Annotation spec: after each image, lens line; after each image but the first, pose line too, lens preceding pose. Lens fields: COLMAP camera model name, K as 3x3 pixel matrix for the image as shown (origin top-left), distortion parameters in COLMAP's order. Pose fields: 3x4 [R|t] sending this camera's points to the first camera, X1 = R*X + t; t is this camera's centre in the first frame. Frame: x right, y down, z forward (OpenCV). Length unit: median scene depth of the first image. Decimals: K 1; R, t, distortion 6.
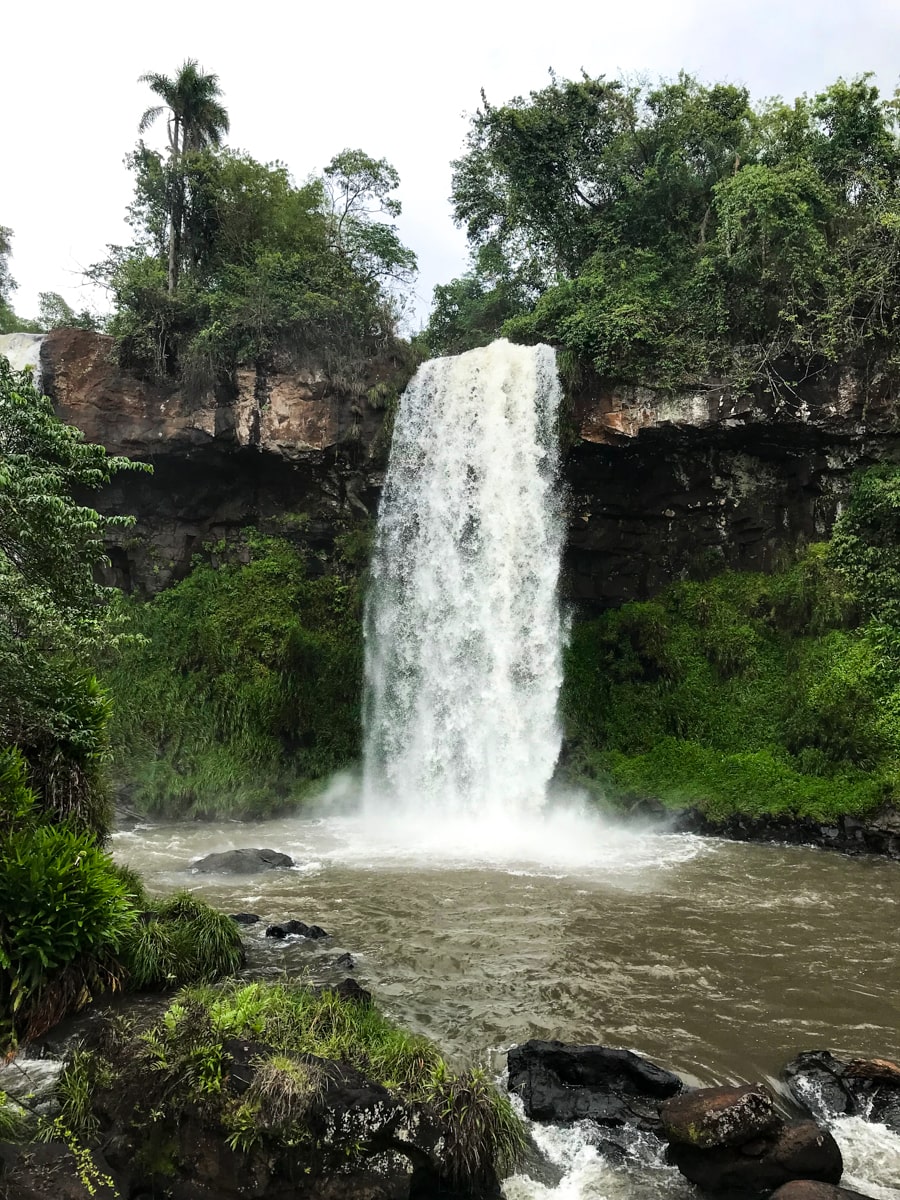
lens RADIAL K [[1005.4, 0, 472.4], [0, 1005.4, 601.2], [0, 0, 1]] dist [0.047154, -0.000164]
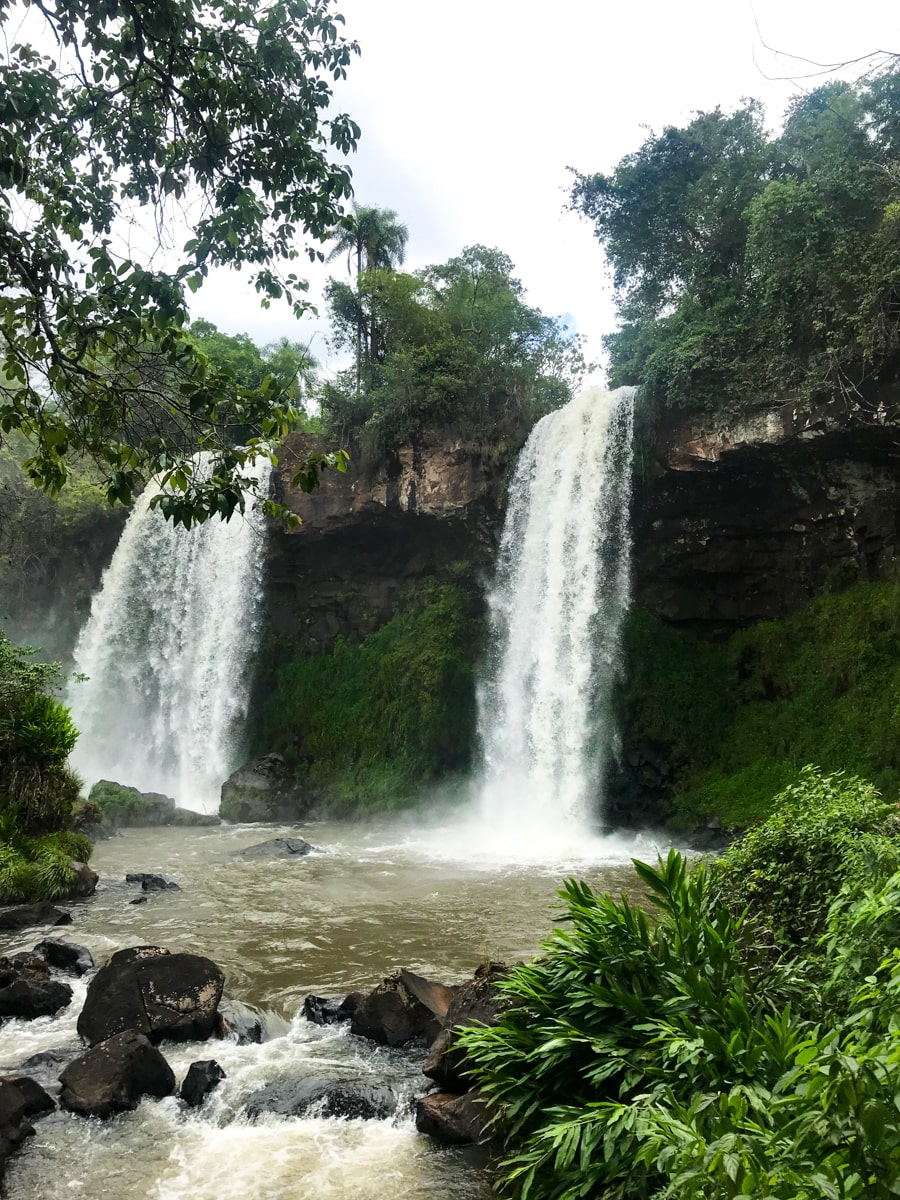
lens RADIAL K [[1005.4, 0, 472.4], [0, 1005.4, 601.2], [0, 0, 1]] dist [0.047154, -0.000164]
pose [[0.872184, -0.066359, -0.484656, 0.416071], [0.057374, 0.997795, -0.033368, -0.002250], [0.485802, 0.001297, 0.874068, -0.010637]]
